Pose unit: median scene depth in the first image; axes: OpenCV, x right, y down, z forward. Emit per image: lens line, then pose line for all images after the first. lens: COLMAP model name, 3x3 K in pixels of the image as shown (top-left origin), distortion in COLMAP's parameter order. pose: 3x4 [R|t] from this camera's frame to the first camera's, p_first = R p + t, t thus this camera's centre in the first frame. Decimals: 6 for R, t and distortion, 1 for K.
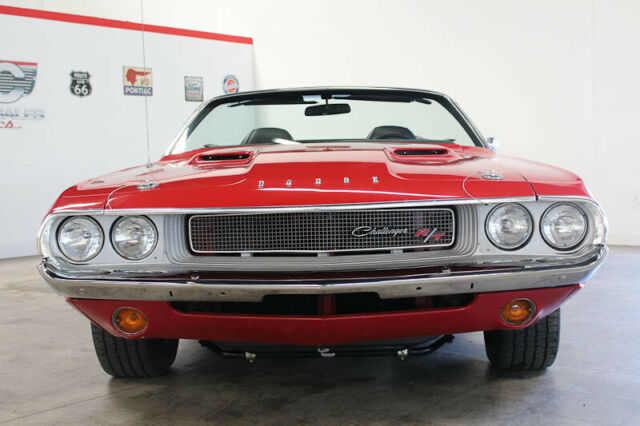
lens RADIAL K [[879.6, 0, 322.3], [0, 879.6, 213.8], [0, 0, 1]] dist [-0.066461, 0.000000]
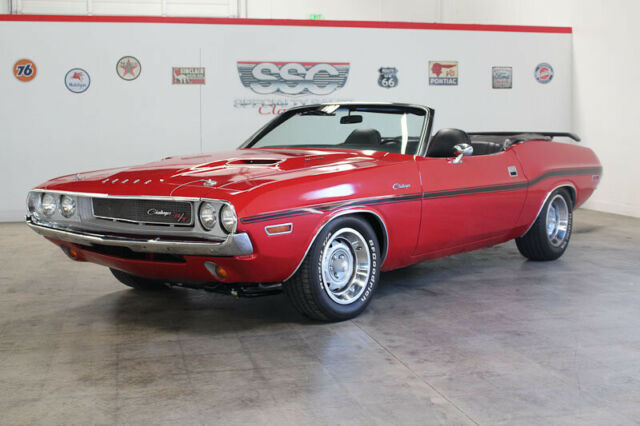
lens RADIAL K [[879.6, 0, 321.4], [0, 879.6, 210.8], [0, 0, 1]] dist [-0.066461, 0.000000]
pose [[0.792105, 0.076249, -0.605604, 0.412894], [-0.050165, 0.996943, 0.059908, -0.030969], [0.608320, -0.017073, 0.793508, -0.042475]]
